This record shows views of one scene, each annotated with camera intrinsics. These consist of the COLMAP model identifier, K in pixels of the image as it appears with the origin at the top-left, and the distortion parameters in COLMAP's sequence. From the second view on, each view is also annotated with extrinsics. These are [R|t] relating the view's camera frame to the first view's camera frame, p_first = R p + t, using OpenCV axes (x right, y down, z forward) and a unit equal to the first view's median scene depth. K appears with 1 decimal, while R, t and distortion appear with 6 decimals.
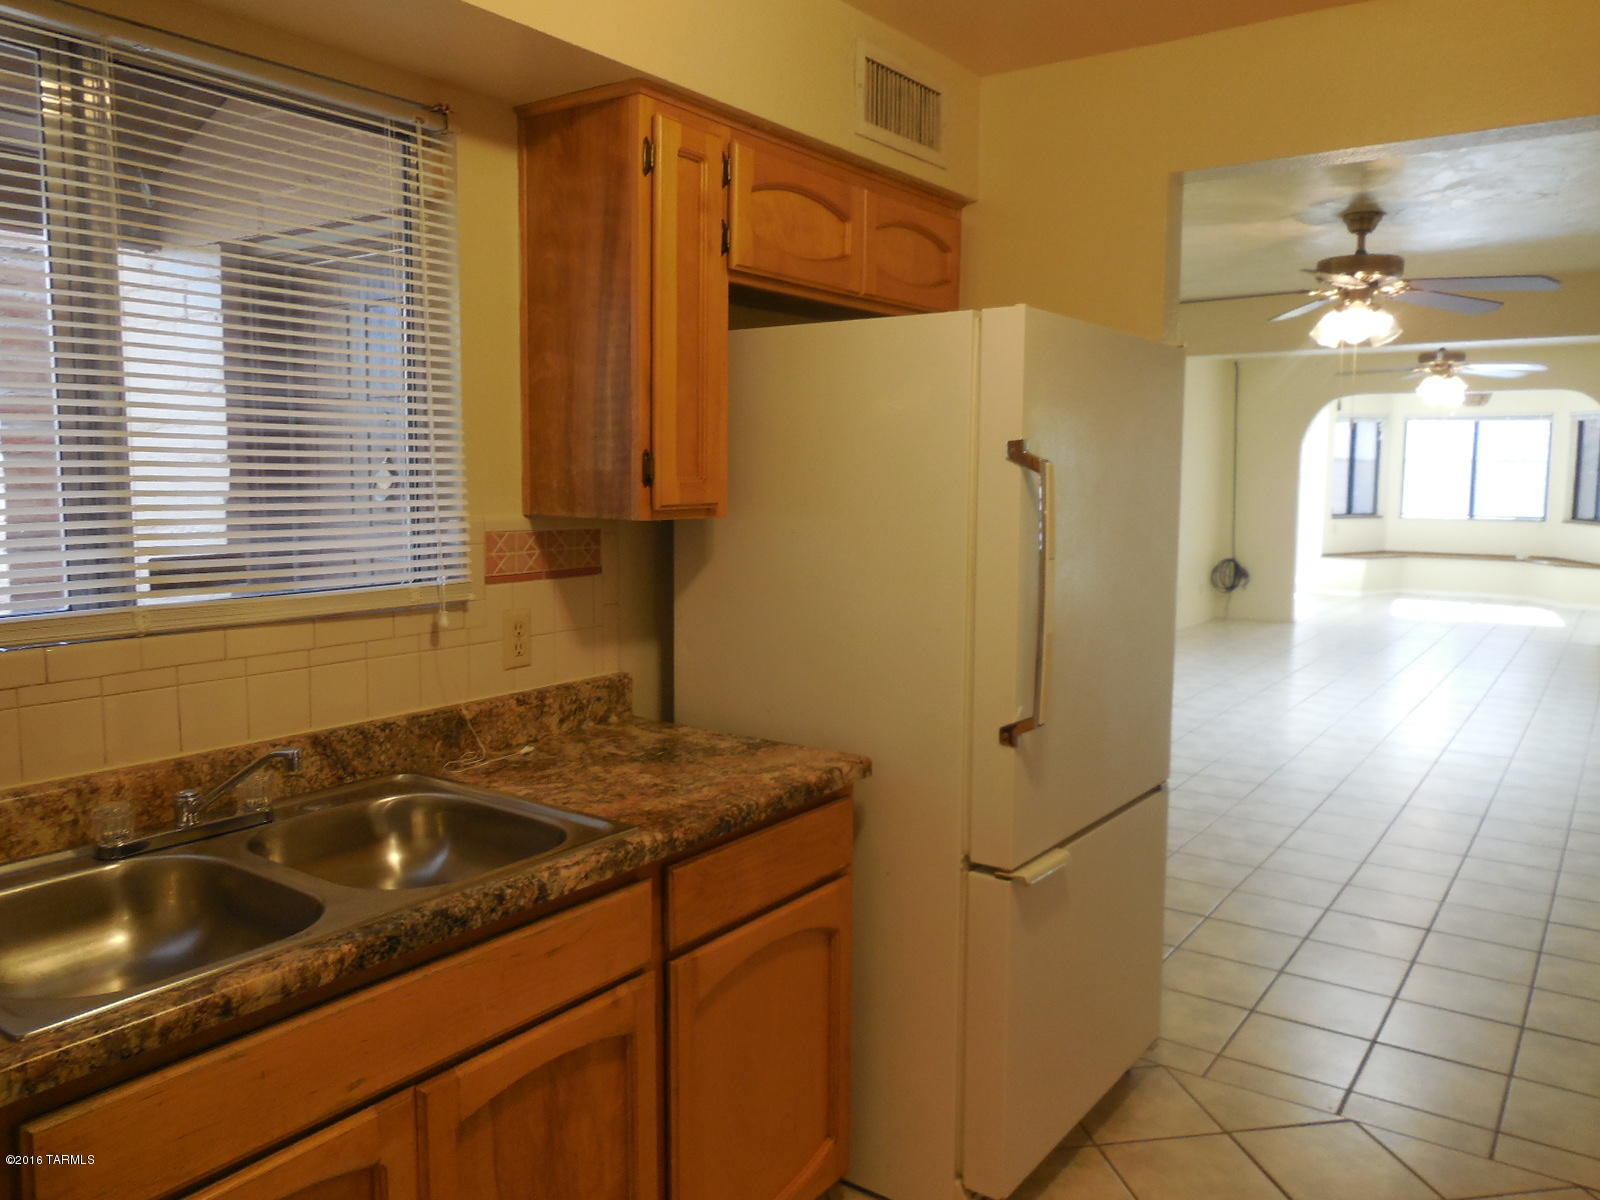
lens RADIAL K [[1203.7, 0, 800.0], [0, 1203.7, 600.0], [0, 0, 1]] dist [-0.014311, 0.010800]
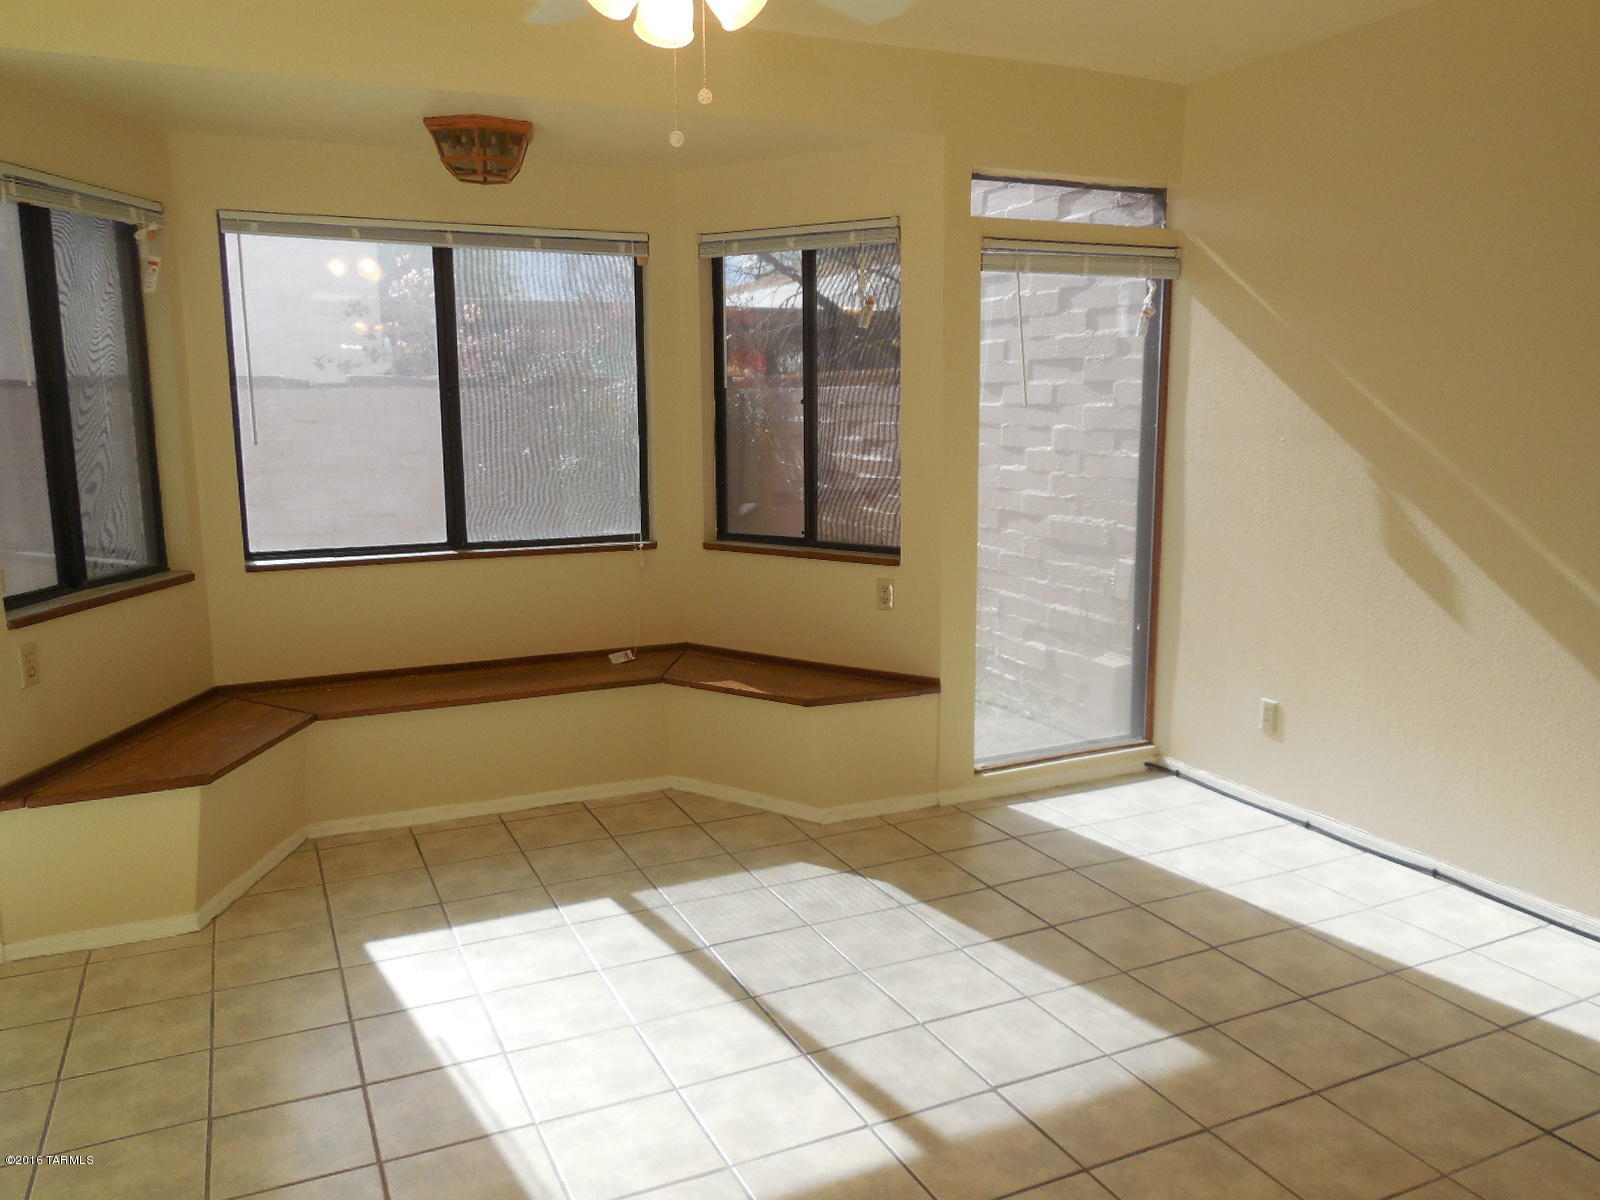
lens RADIAL K [[1203.7, 0, 800.0], [0, 1203.7, 600.0], [0, 0, 1]] dist [-0.014311, 0.010800]
pose [[0.495438, -0.147576, 0.856016, 0.804957], [0.101296, 0.988555, 0.111799, -0.206067], [-0.862717, 0.031322, 0.504716, 1.881103]]
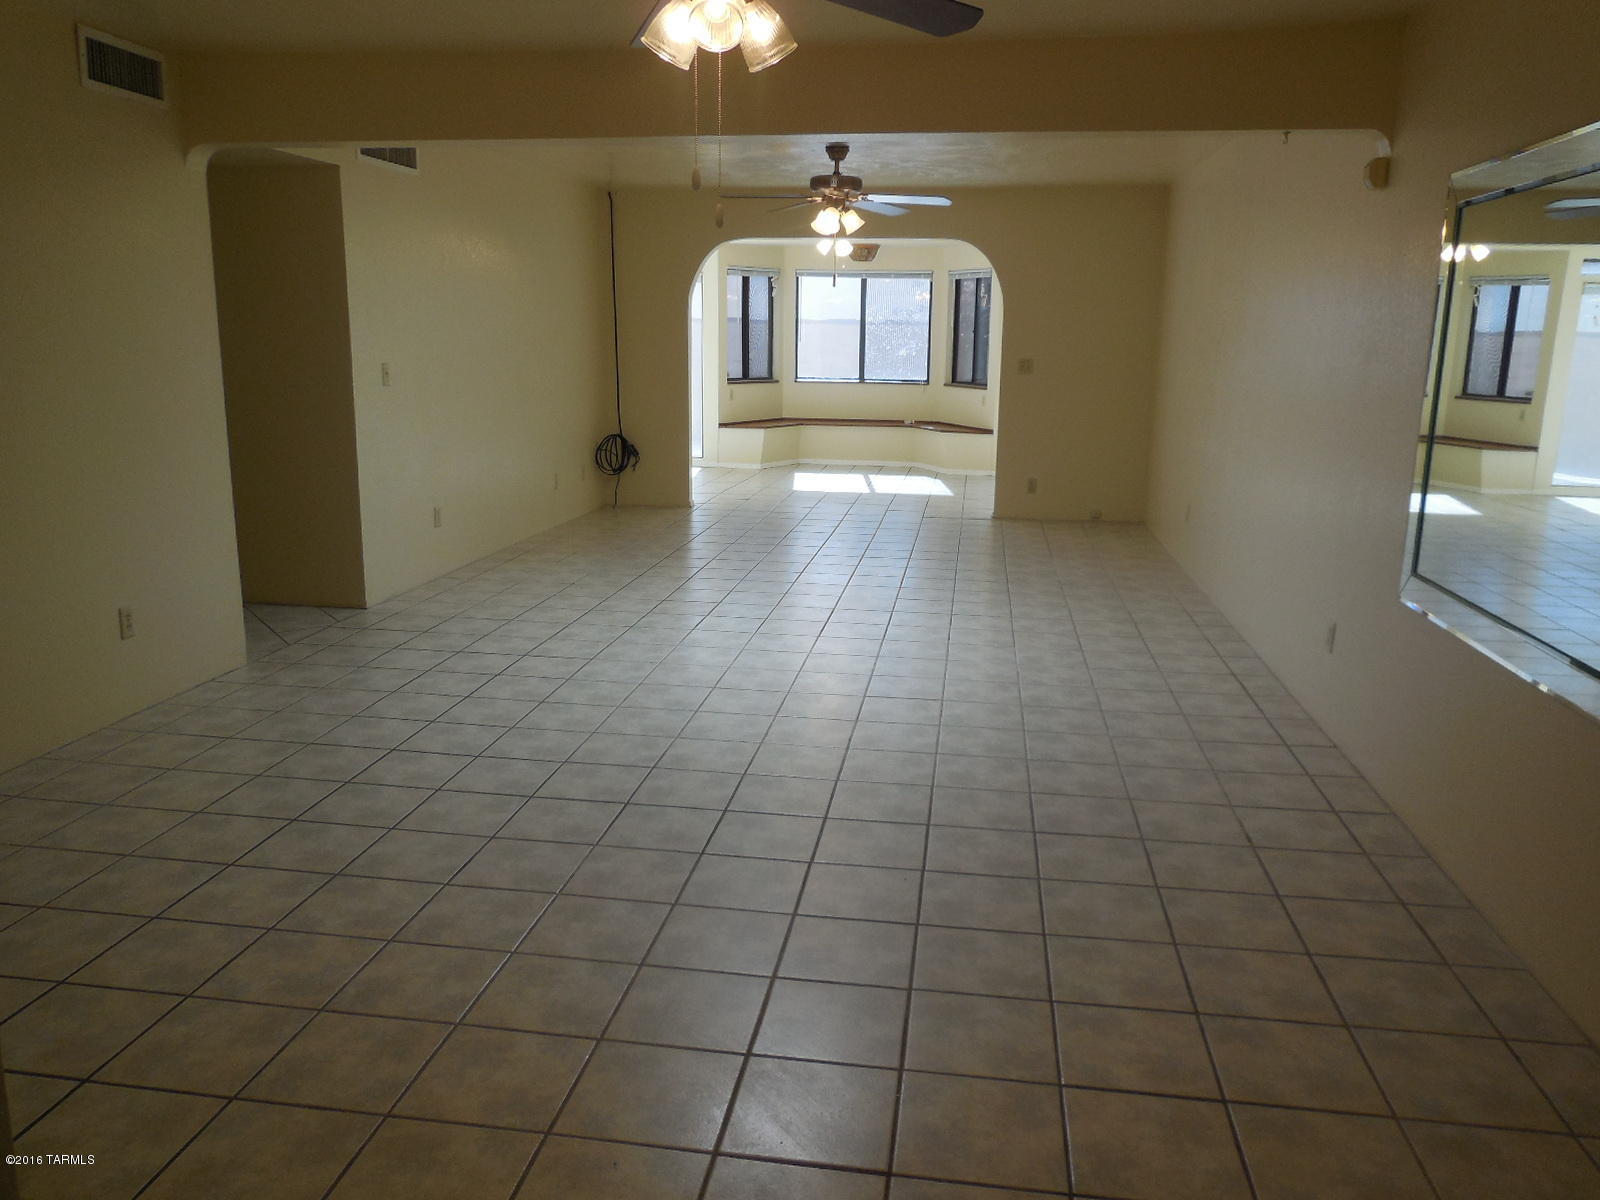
lens RADIAL K [[1203.7, 0, 800.0], [0, 1203.7, 600.0], [0, 0, 1]] dist [-0.014311, 0.010800]
pose [[0.892213, -0.086994, 0.443157, 0.185819], [0.037284, 0.992111, 0.119694, -0.030839], [-0.450074, -0.090270, 0.888417, 0.382651]]
